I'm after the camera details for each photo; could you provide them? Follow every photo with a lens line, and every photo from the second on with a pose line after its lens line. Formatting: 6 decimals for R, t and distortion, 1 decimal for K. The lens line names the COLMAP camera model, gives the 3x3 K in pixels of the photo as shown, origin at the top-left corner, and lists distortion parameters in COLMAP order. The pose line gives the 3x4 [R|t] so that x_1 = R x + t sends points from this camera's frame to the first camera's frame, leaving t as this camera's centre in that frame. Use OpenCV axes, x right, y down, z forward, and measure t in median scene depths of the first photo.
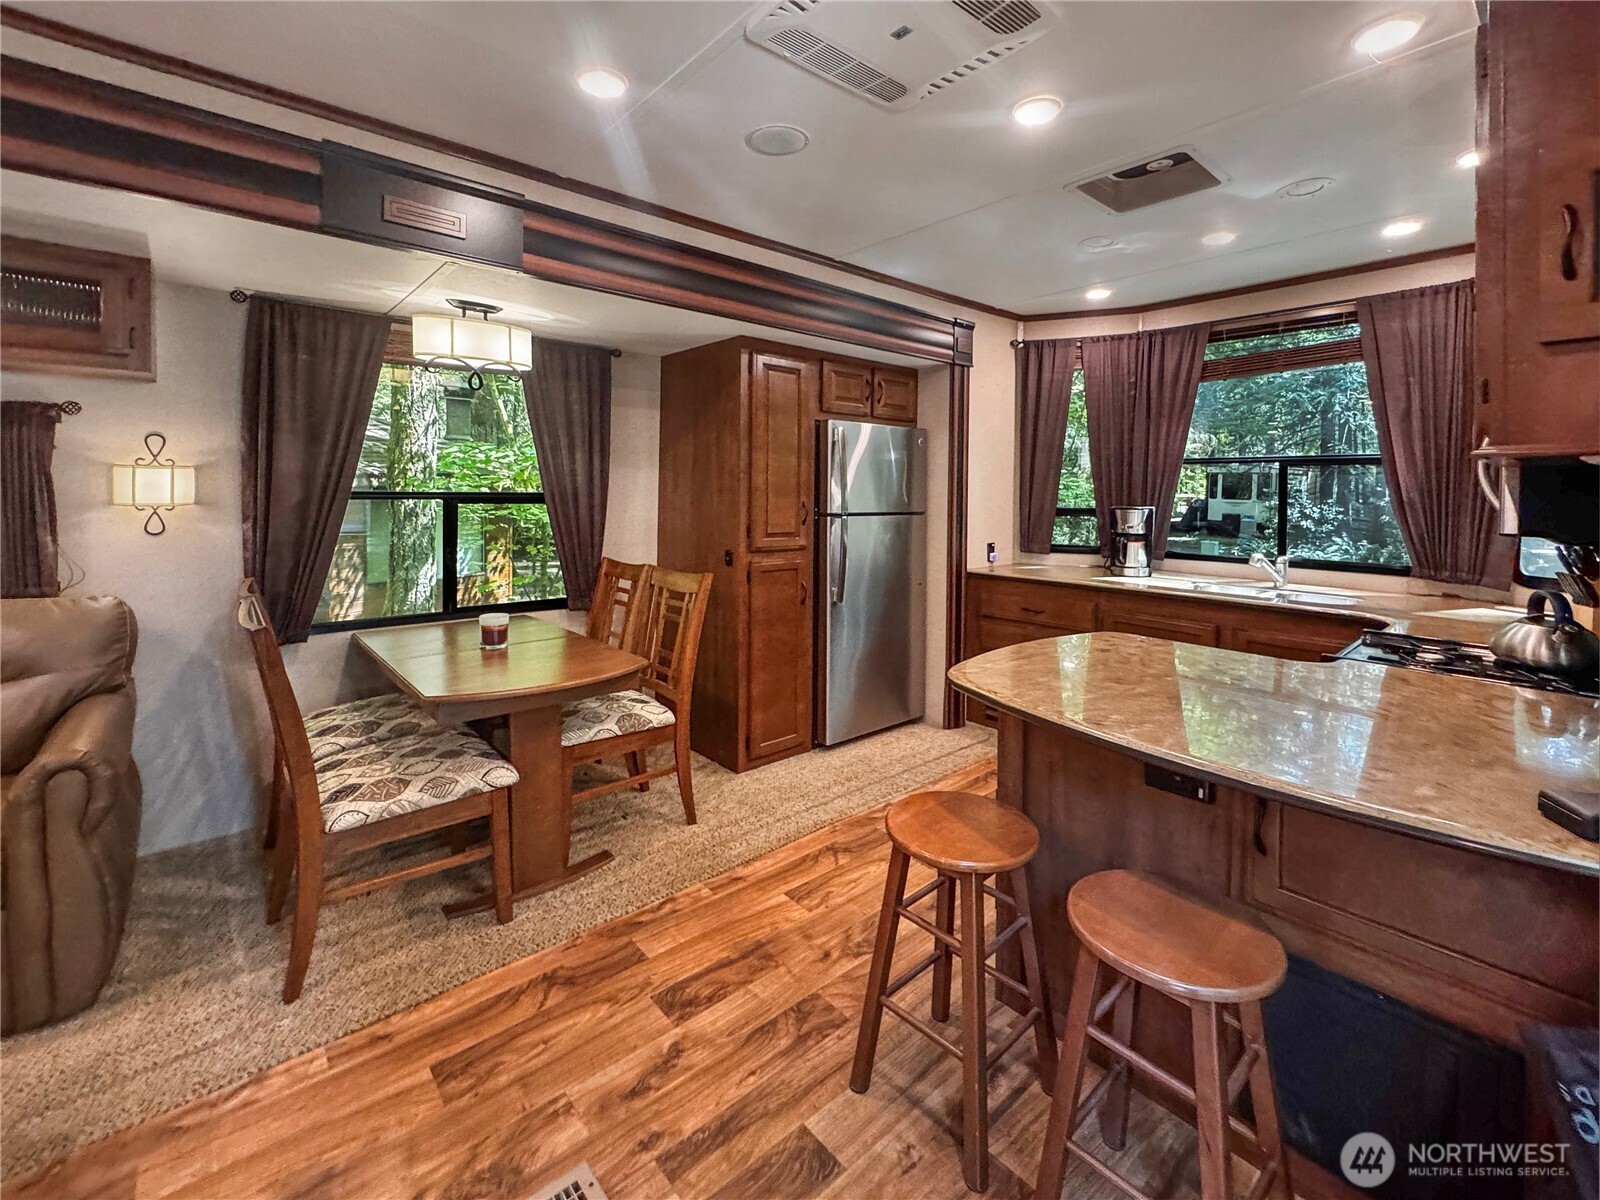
lens RADIAL K [[646.1, 0, 843.6], [0, 646.1, 491.5], [0, 0, 1]] dist [-0.003598, -0.000385]
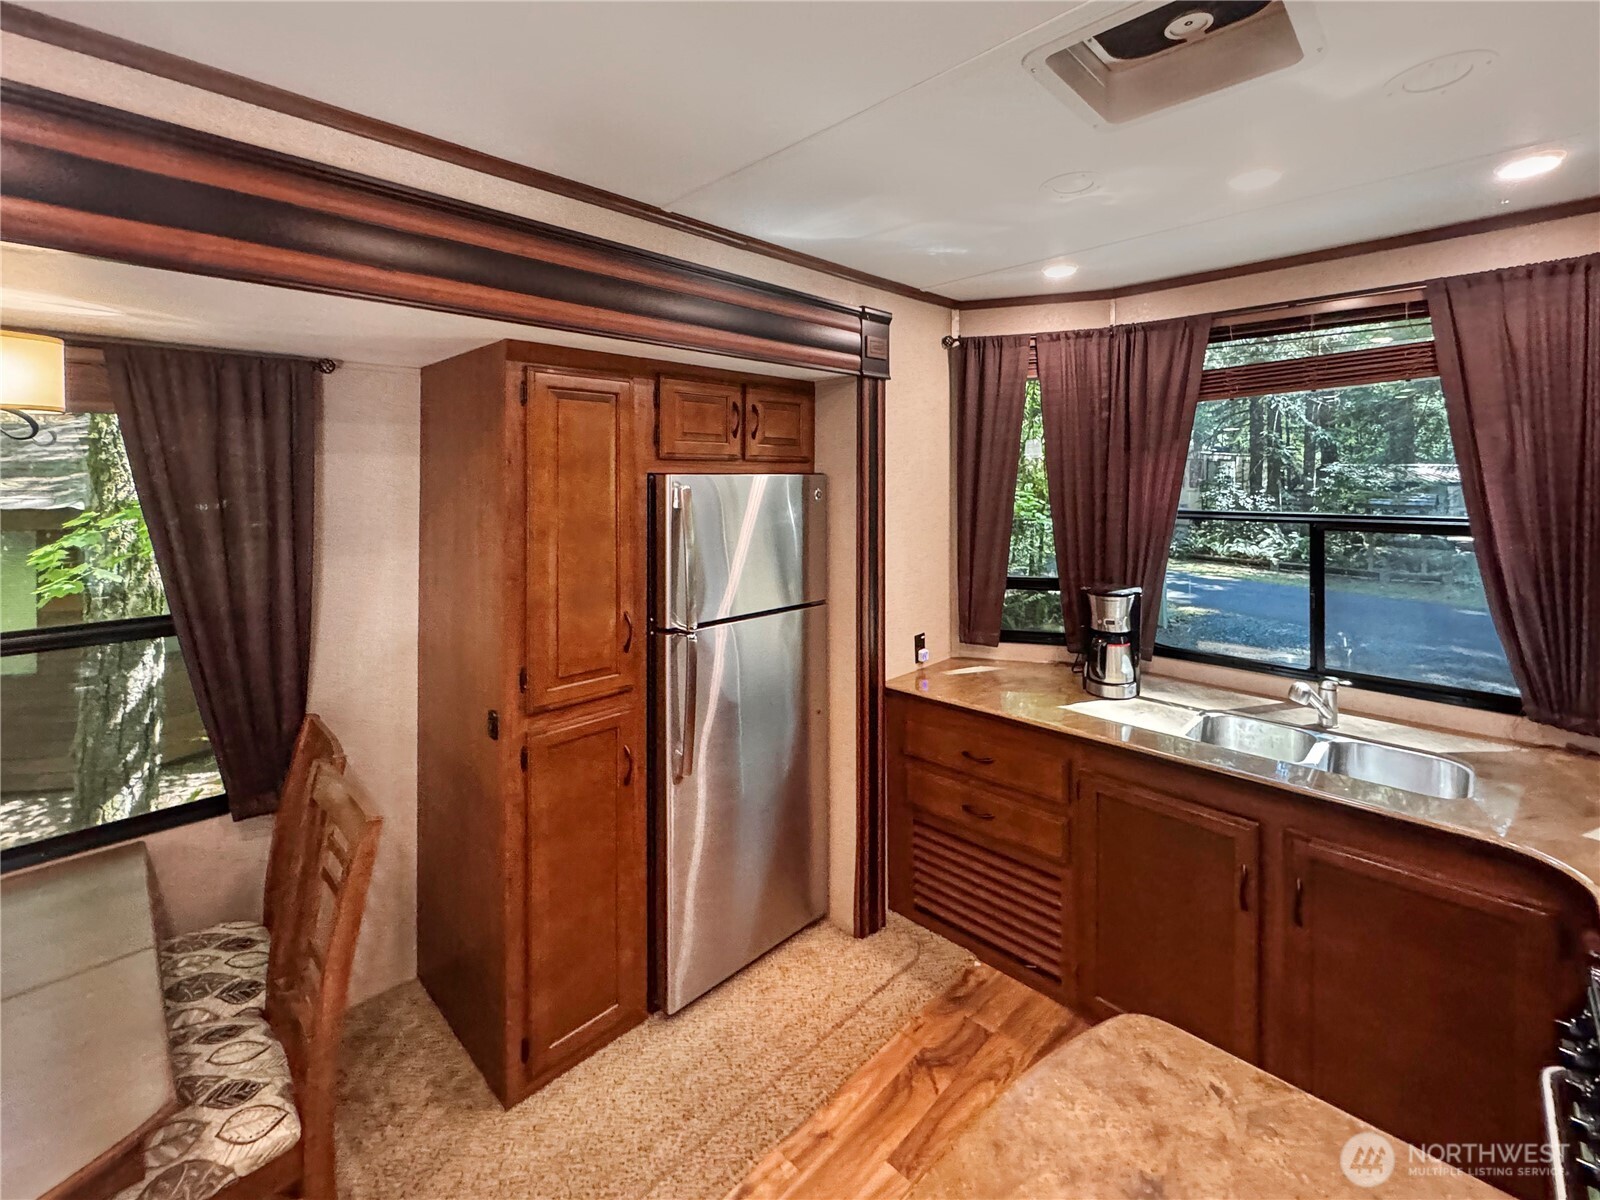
lens RADIAL K [[640.3, 0, 881.0], [0, 640.3, 572.6], [0, 0, 1]] dist [-0.001903, -0.000170]
pose [[0.989300, -0.055932, 0.134750, 0.093395], [0.035788, 0.988411, 0.147526, -0.096772], [-0.141440, -0.141125, 0.979836, 0.316374]]
